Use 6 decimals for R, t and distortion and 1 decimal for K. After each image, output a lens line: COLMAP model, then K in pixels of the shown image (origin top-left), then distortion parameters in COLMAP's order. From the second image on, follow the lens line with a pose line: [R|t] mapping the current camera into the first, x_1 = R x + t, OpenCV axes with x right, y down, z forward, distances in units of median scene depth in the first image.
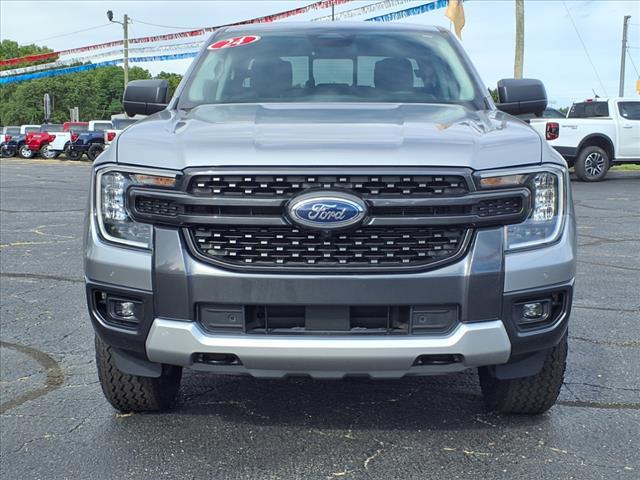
lens RADIAL K [[930.2, 0, 320.0], [0, 930.2, 240.0], [0, 0, 1]] dist [0.138225, -0.122809]
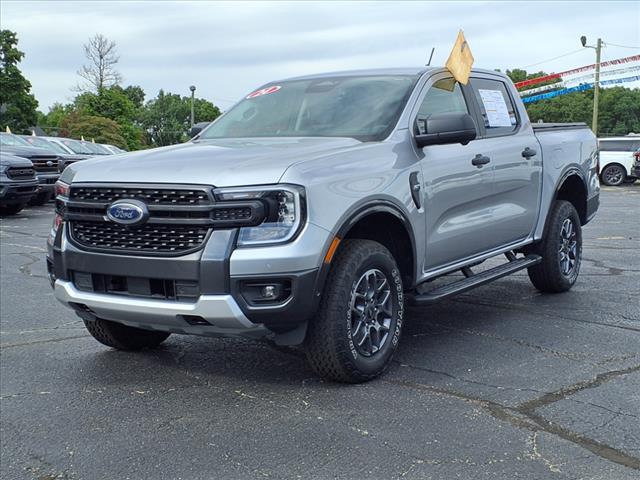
lens RADIAL K [[930.2, 0, 320.0], [0, 930.2, 240.0], [0, 0, 1]] dist [0.138225, -0.122809]
pose [[0.857145, 0.045241, -0.513084, 1.012153], [-0.057845, 0.998288, -0.008610, 0.007829], [0.511816, 0.037060, 0.858295, -0.125050]]
